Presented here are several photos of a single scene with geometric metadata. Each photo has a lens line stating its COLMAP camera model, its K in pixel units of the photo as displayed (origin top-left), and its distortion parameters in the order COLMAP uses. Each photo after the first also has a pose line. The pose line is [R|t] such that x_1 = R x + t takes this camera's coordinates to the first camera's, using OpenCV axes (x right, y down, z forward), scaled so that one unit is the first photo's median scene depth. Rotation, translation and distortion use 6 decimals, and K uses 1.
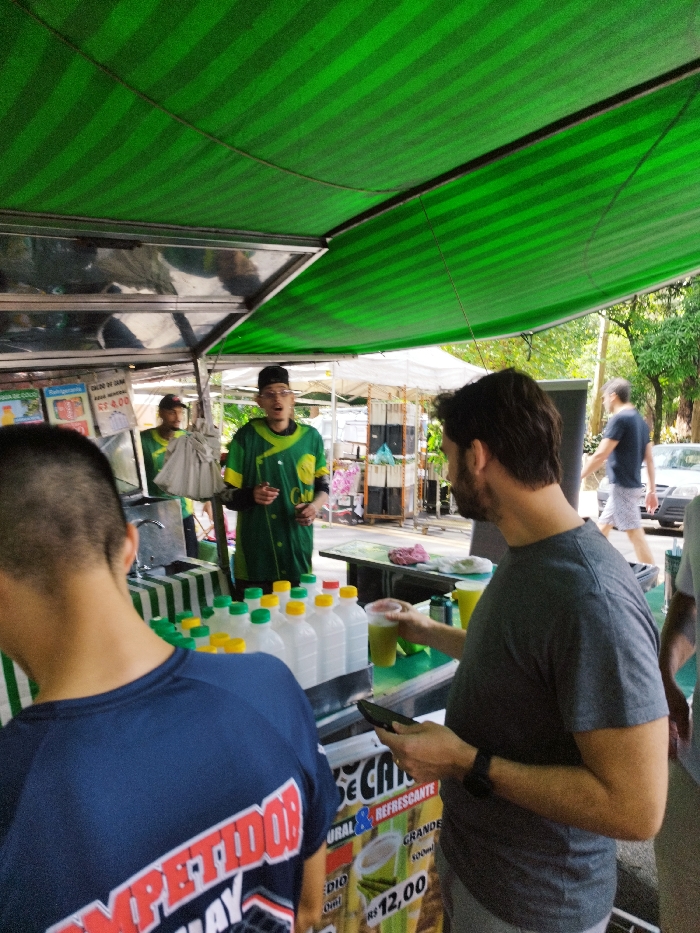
lens RADIAL K [[651.0, 0, 347.1], [0, 651.0, 455.7], [0, 0, 1]] dist [-0.002295, -0.001955]
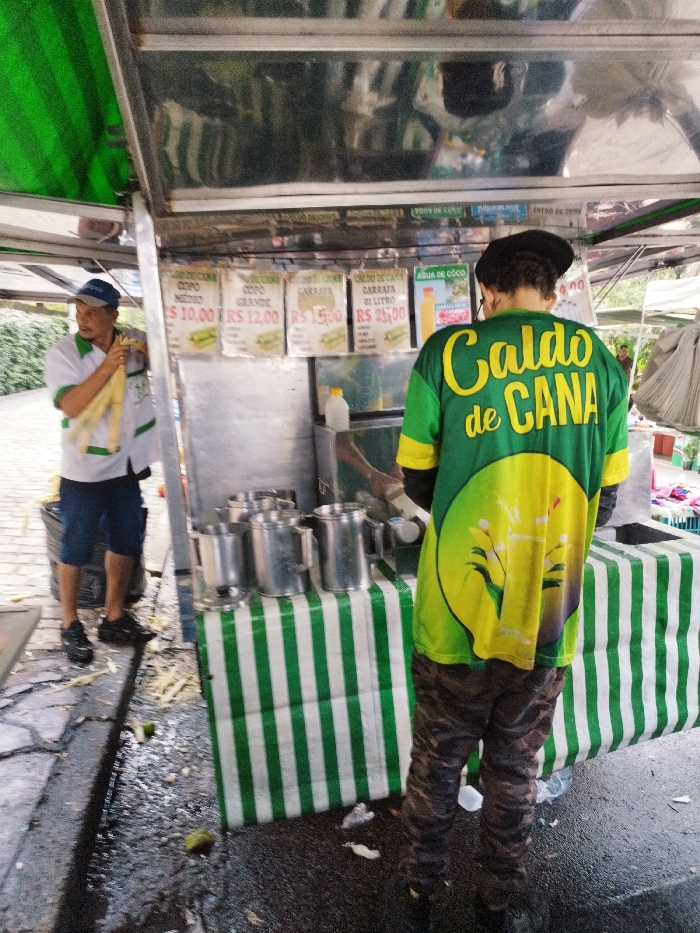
lens RADIAL K [[673.4, 0, 349.1], [0, 673.4, 475.0], [0, 0, 1]] dist [0.030796, -0.002211]
pose [[0.848722, 0.120457, -0.514937, -0.163527], [-0.061269, 0.989554, 0.130497, 0.039903], [0.525277, -0.079205, 0.847237, 0.258832]]
